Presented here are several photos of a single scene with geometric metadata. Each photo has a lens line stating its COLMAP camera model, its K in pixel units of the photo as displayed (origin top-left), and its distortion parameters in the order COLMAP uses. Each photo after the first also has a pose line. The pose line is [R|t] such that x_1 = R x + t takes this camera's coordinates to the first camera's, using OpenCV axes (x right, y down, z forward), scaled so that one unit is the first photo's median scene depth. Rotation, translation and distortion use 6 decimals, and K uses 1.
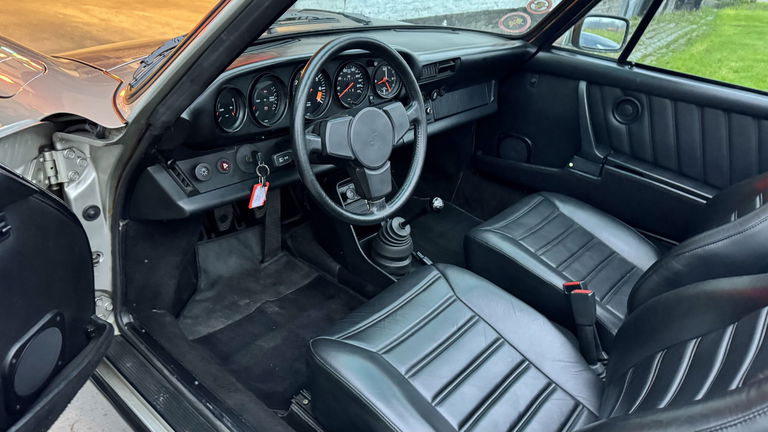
lens RADIAL K [[551.4, 0, 384.0], [0, 551.4, 216.0], [0, 0, 1]] dist [0.100397, -0.152713]
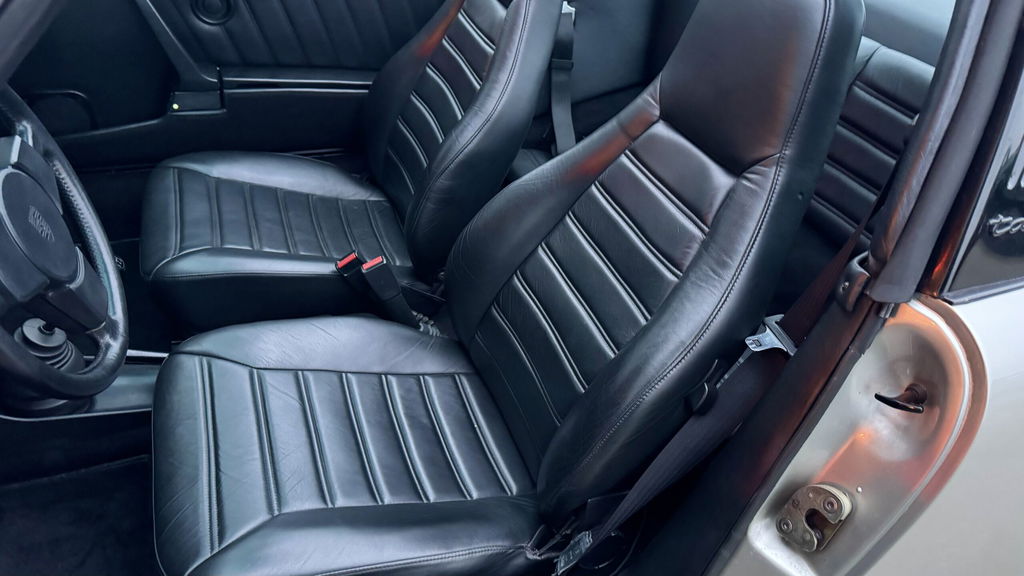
lens RADIAL K [[719.8, 0, 512.0], [0, 719.8, 288.0], [0, 0, 1]] dist [0.097048, 0.000650]
pose [[0.513045, -0.555789, 0.654128, -0.196264], [0.375216, 0.830614, 0.411453, -0.153489], [-0.772009, 0.034346, 0.634683, 0.162338]]
